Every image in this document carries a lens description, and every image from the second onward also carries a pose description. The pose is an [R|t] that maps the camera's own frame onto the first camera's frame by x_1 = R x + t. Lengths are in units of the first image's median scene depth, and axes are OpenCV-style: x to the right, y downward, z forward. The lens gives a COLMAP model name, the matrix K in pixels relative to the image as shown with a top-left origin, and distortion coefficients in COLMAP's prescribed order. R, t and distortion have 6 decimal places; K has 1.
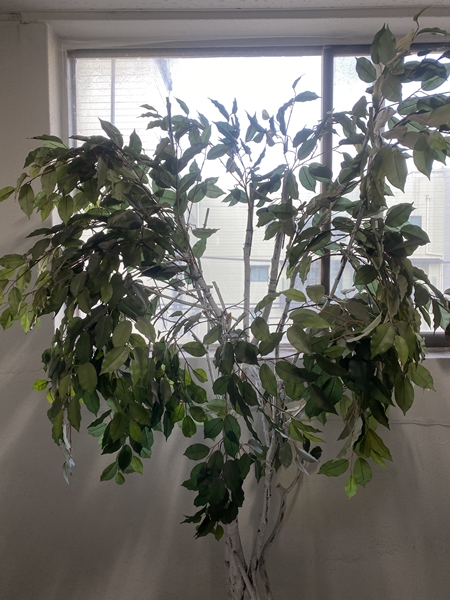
lens RADIAL K [[458.9, 0, 221.2], [0, 458.9, 303.5], [0, 0, 1]] dist [0.047978, -0.051841]
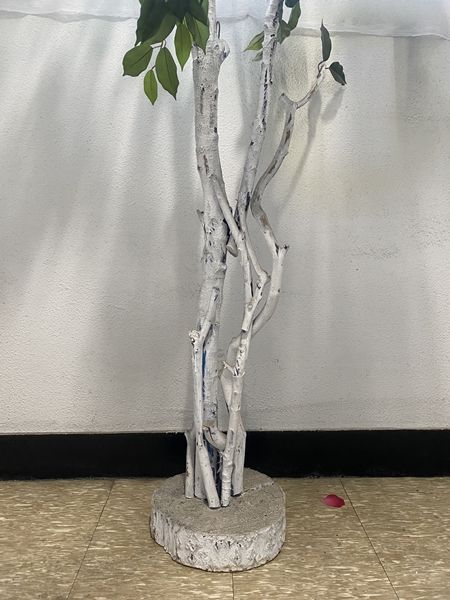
lens RADIAL K [[458.9, 0, 229.4], [0, 458.9, 295.9], [0, 0, 1]] dist [0.047978, -0.051841]
pose [[0.998396, 0.001485, 0.056589, 0.020031], [-0.005526, 0.997438, 0.071320, 0.746049], [-0.056338, -0.071518, 0.995847, 0.428578]]
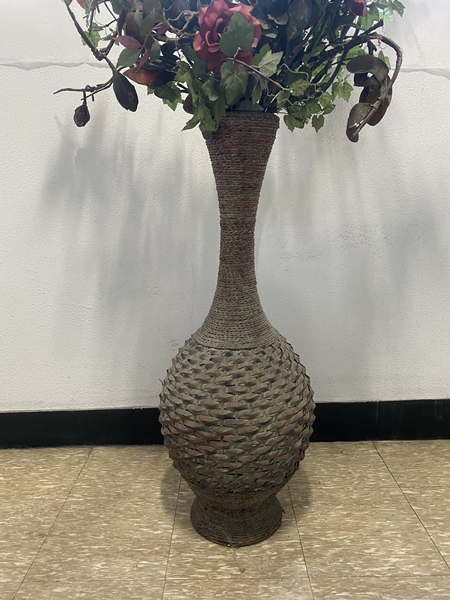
lens RADIAL K [[458.9, 0, 222.8], [0, 458.9, 299.3], [0, 0, 1]] dist [0.047978, -0.051841]
pose [[0.999437, -0.027685, 0.018937, 0.151321], [0.024758, 0.989793, 0.140344, 0.671059], [-0.022630, -0.139796, 0.989922, 0.260023]]
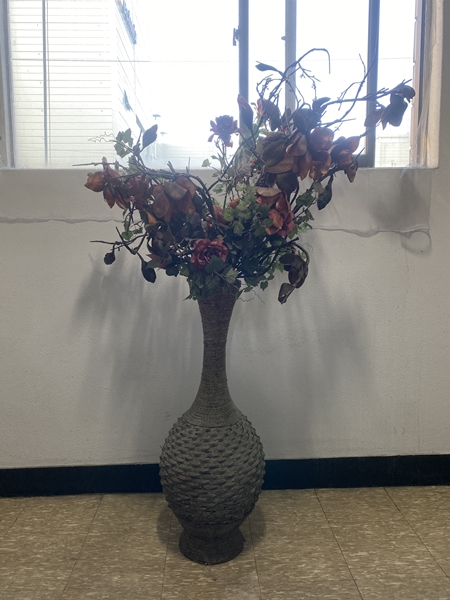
lens RADIAL K [[458.9, 0, 225.4], [0, 458.9, 297.1], [0, 0, 1]] dist [0.047978, -0.051841]
pose [[0.997663, -0.010750, 0.067474, 0.142569], [0.007849, 0.999040, 0.043102, 0.484663], [-0.067873, -0.042472, 0.996790, -0.145798]]
